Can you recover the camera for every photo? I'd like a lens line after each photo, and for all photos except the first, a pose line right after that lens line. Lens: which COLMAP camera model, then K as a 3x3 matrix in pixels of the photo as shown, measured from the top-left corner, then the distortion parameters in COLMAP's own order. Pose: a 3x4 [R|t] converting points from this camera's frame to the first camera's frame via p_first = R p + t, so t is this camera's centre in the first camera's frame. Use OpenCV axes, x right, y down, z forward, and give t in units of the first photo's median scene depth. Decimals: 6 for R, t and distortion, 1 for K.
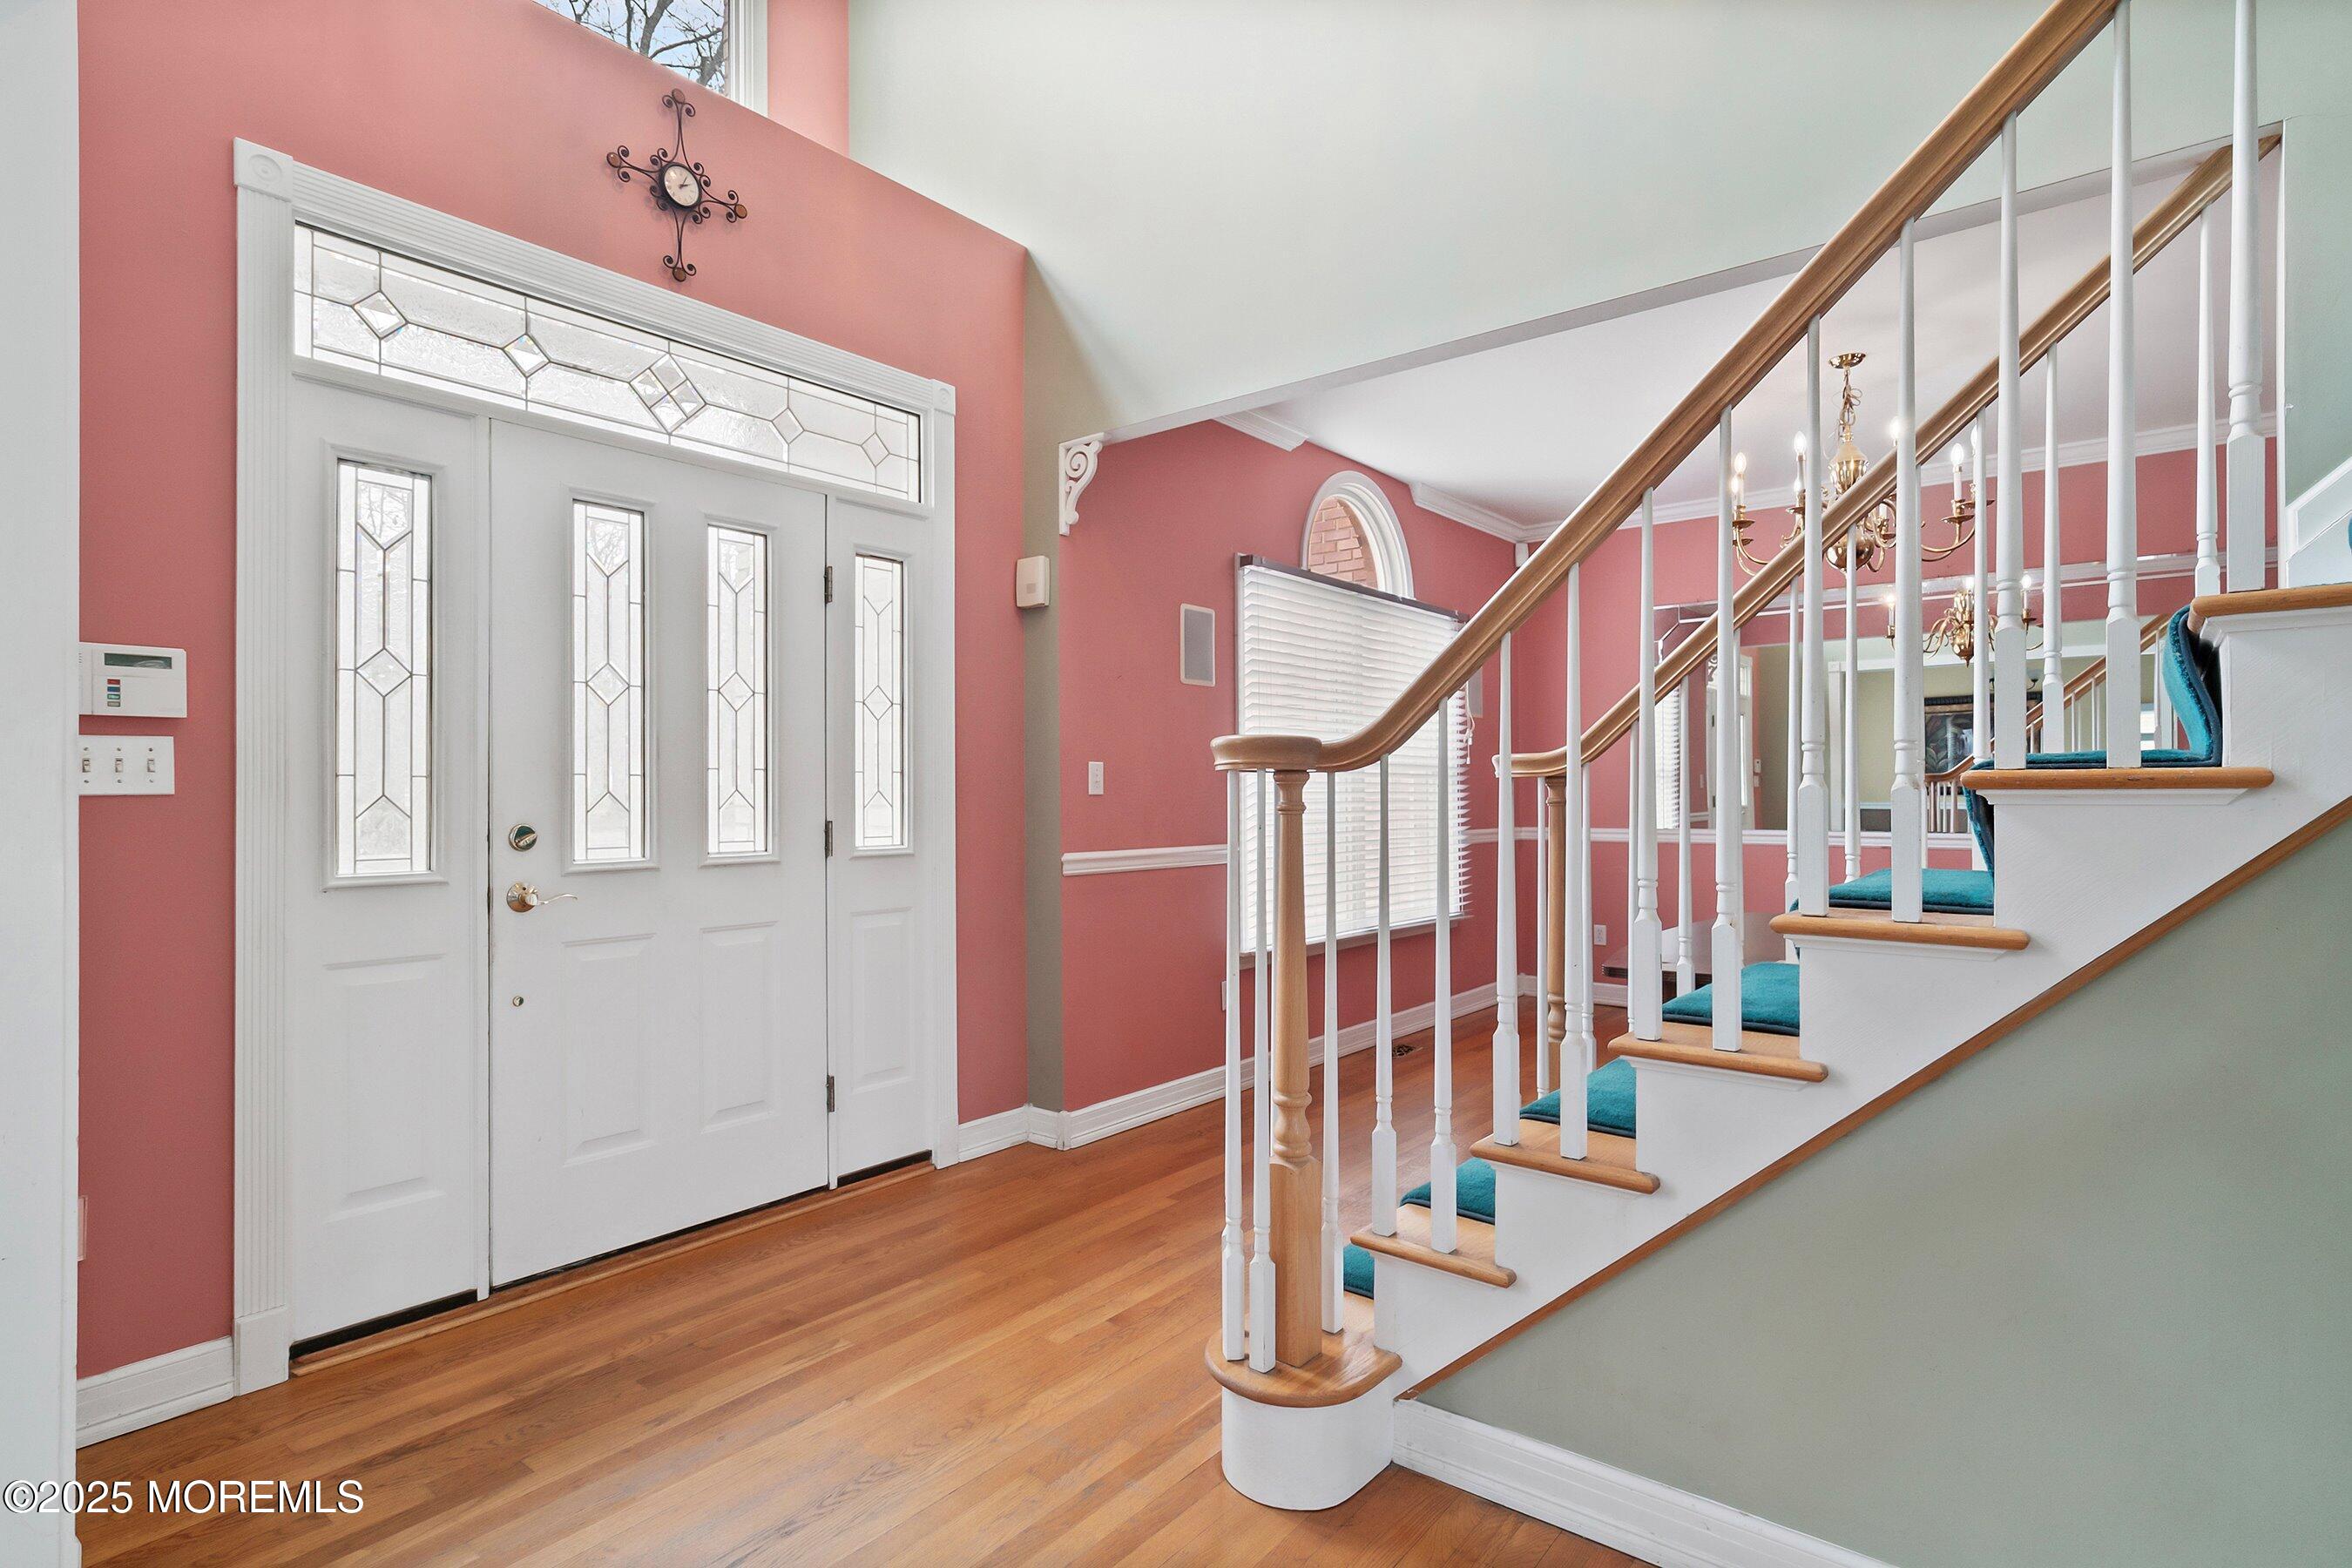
lens RADIAL K [[1144.0, 0, 1176.7], [0, 1144.0, 792.4], [0, 0, 1]] dist [-0.000409, 0.000774]
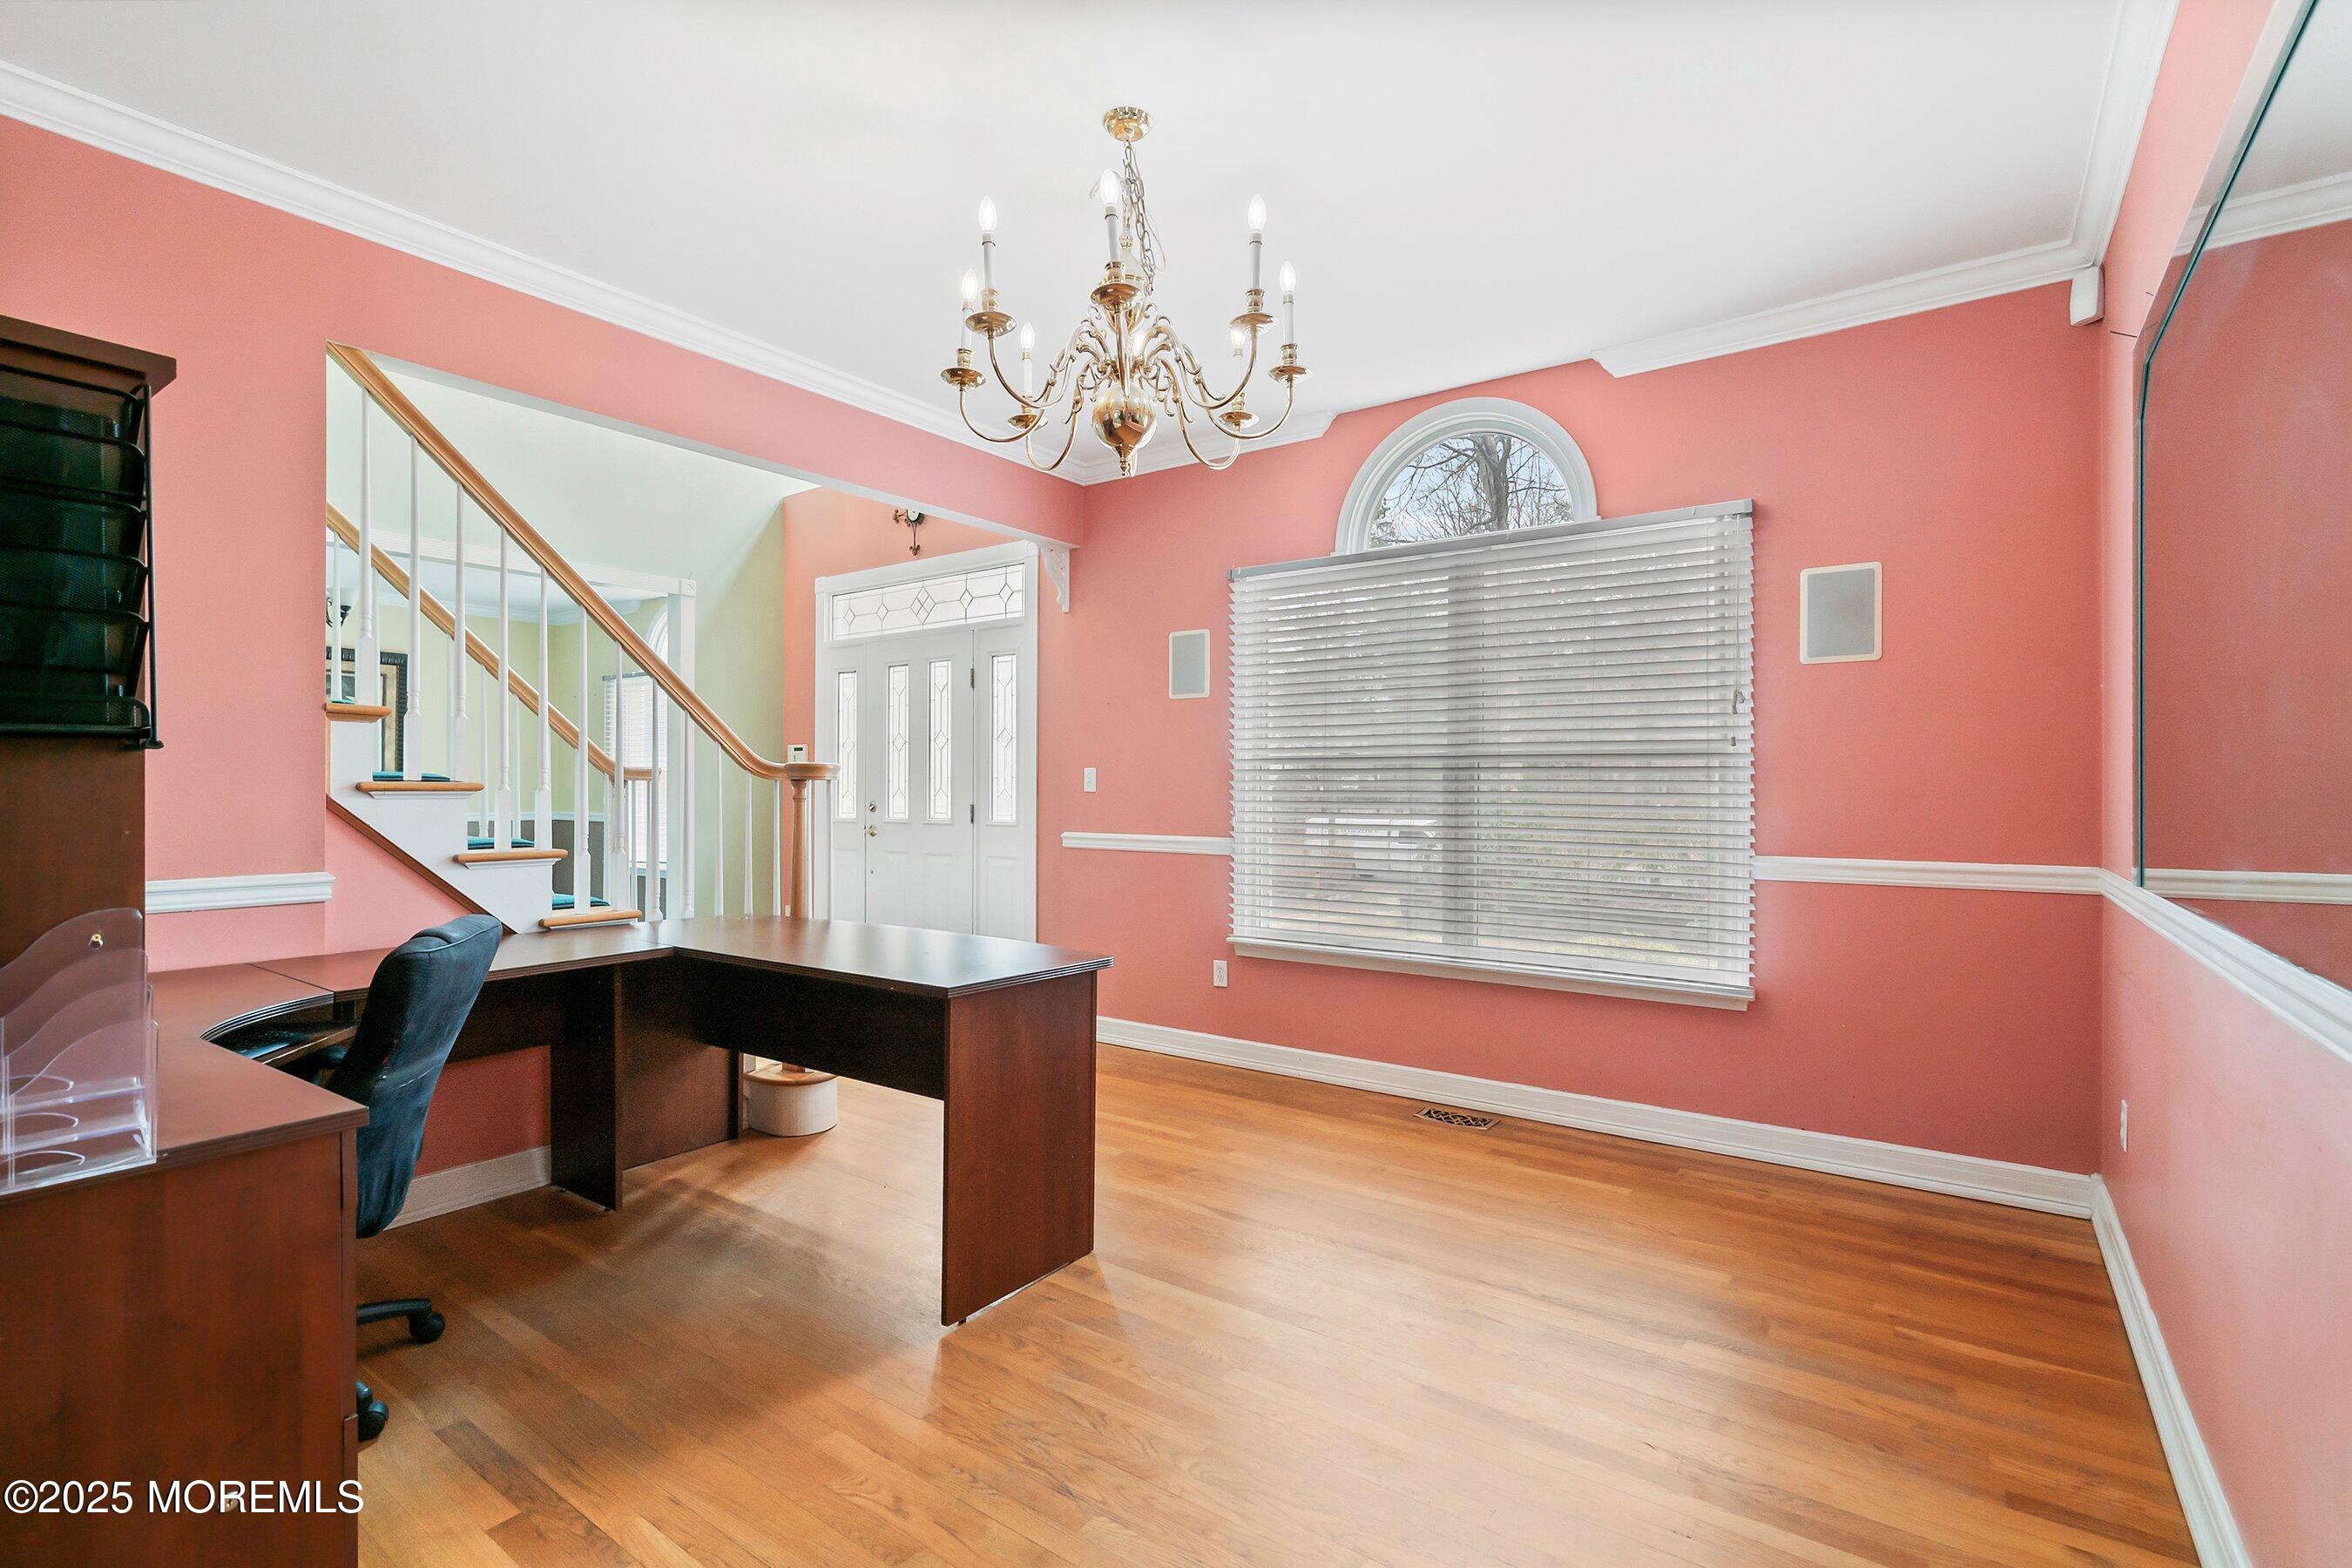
lens RADIAL K [[1082.1, 0, 1172.3], [0, 1082.1, 788.7], [0, 0, 1]] dist [-0.000669, 0.000269]
pose [[0.058422, 0.007247, -0.998266, 1.510963], [0.001963, 0.999971, 0.007374, -0.013386], [0.998290, -0.002391, 0.058406, 1.242487]]
